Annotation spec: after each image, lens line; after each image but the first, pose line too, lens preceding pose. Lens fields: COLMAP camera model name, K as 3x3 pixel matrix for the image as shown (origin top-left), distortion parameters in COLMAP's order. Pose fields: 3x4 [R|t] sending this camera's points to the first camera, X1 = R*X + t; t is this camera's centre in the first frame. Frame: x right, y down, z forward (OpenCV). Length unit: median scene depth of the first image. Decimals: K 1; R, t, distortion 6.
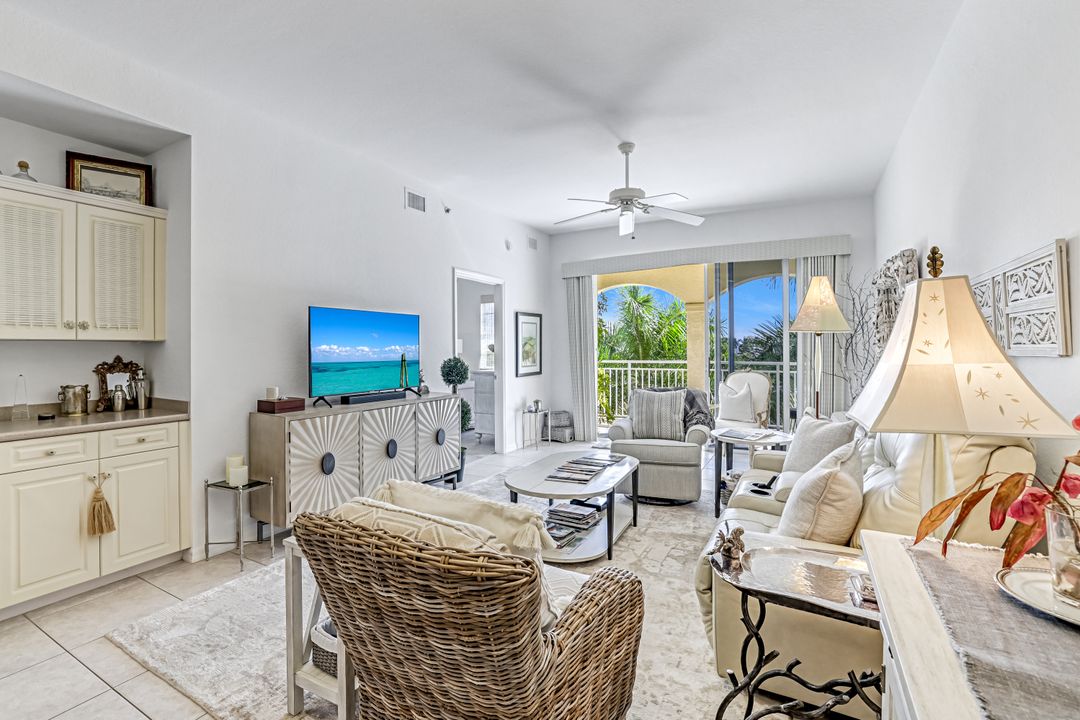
lens RADIAL K [[480.7, 0, 533.2], [0, 480.7, 350.2], [0, 0, 1]] dist [-0.045589, 0.020841]
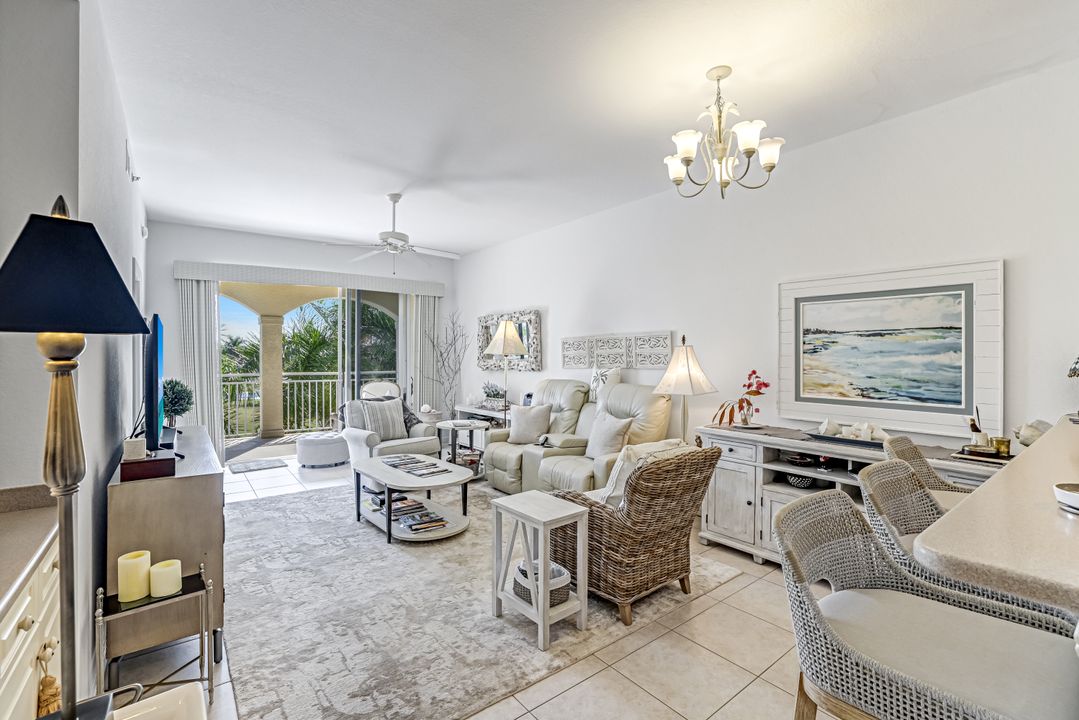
lens RADIAL K [[480.2, 0, 532.7], [0, 480.2, 350.2], [0, 0, 1]] dist [-0.045589, 0.020841]
pose [[0.390222, 0.010406, 0.920662, -0.729184], [0.003477, 0.999912, -0.012775, -0.025476], [-0.920714, 0.008186, 0.390151, 0.212575]]
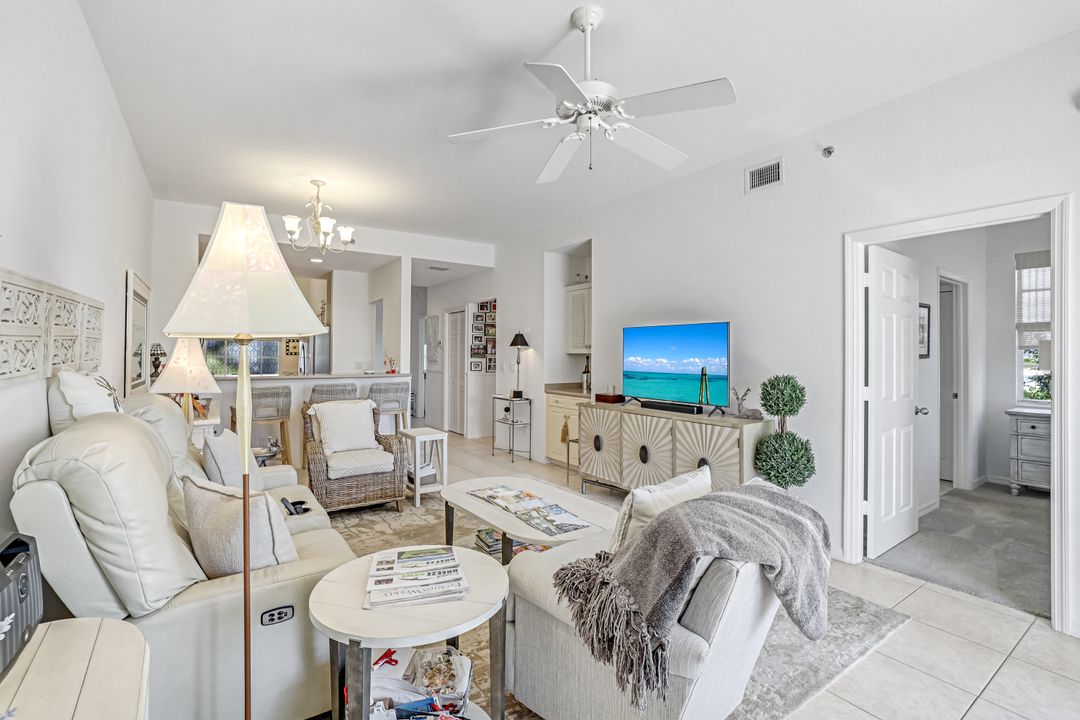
lens RADIAL K [[480.7, 0, 533.2], [0, 480.7, 350.2], [0, 0, 1]] dist [-0.045589, 0.020841]
pose [[-0.440615, -0.007536, -0.897664, 0.720483], [-0.009783, 0.999946, -0.003592, -0.019154], [0.897643, 0.007199, -0.440665, 1.164364]]
